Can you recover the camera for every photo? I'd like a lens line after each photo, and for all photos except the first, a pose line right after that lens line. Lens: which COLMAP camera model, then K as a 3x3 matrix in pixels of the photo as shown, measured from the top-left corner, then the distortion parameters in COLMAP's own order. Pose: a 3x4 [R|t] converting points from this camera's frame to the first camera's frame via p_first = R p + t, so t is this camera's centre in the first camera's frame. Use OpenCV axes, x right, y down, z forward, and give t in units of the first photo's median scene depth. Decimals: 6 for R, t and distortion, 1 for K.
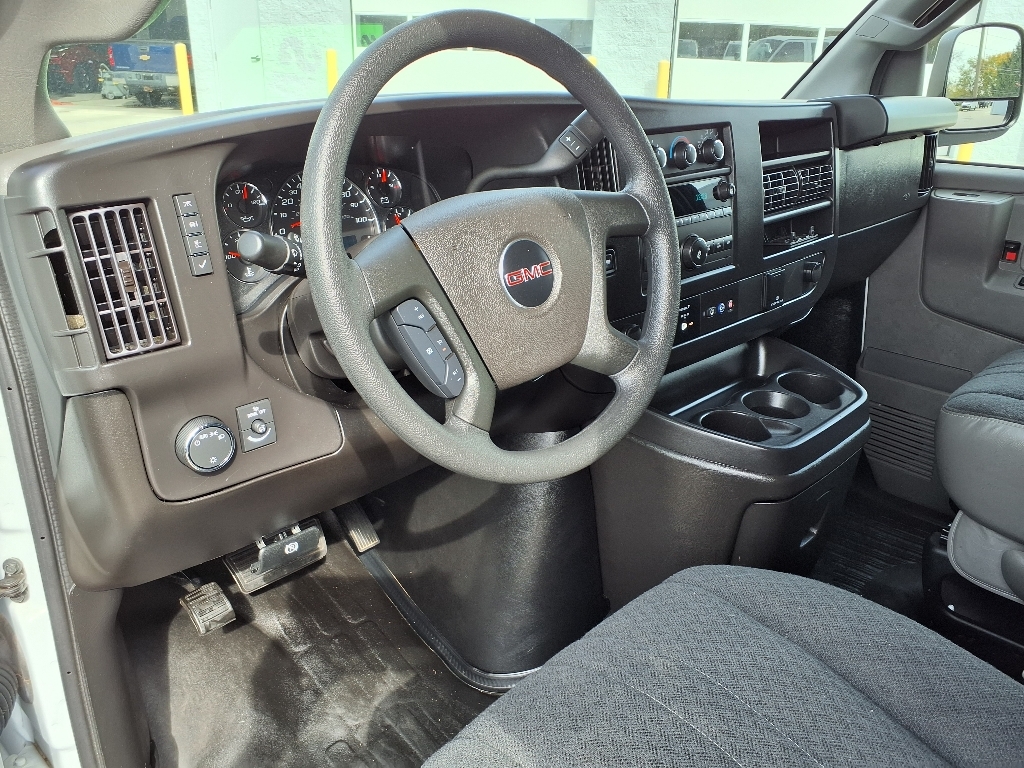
lens RADIAL K [[798.6, 0, 512.0], [0, 798.6, 384.0], [0, 0, 1]] dist [0.101811, -0.155205]
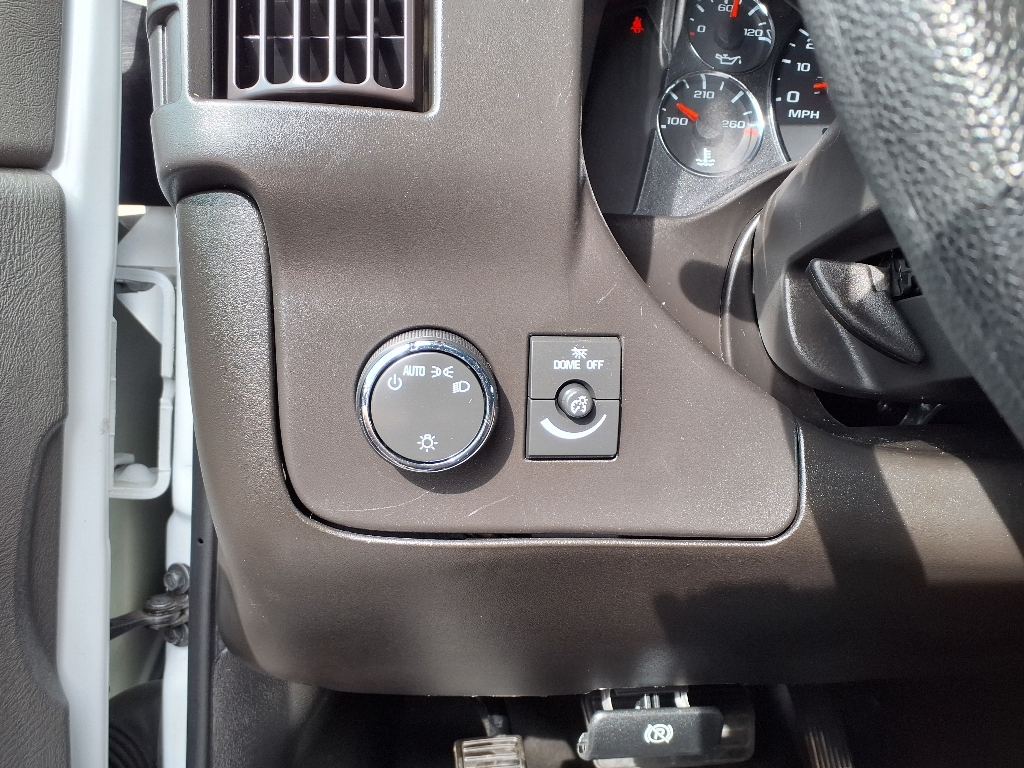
lens RADIAL K [[817.4, 0, 511.0], [0, 817.4, 404.2], [0, 0, 1]] dist [0.096666, -0.256542]
pose [[0.784260, 0.176912, -0.594675, -0.082620], [-0.260439, 0.963822, -0.056737, 0.062982], [0.563124, 0.199373, 0.801962, 0.507134]]
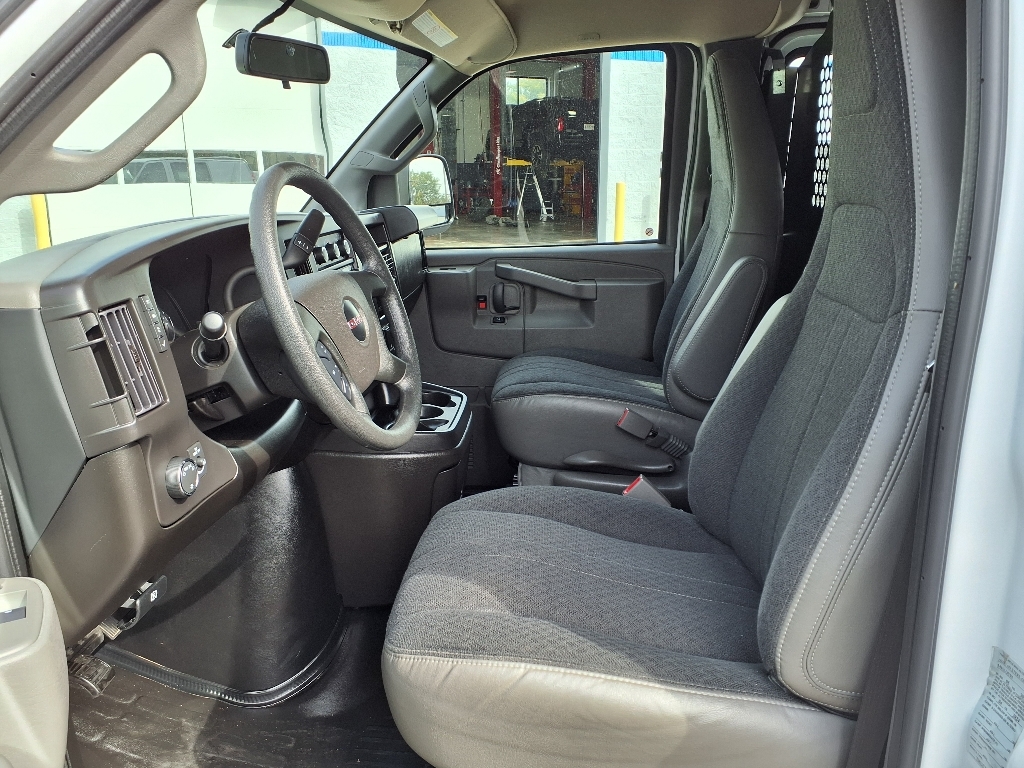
lens RADIAL K [[798.6, 0, 512.0], [0, 798.6, 384.0], [0, 0, 1]] dist [0.101811, -0.155205]
pose [[0.752330, -0.185200, 0.632218, -0.561128], [0.263749, 0.964079, -0.031444, 0.080268], [-0.603685, 0.190403, 0.774152, -0.279975]]
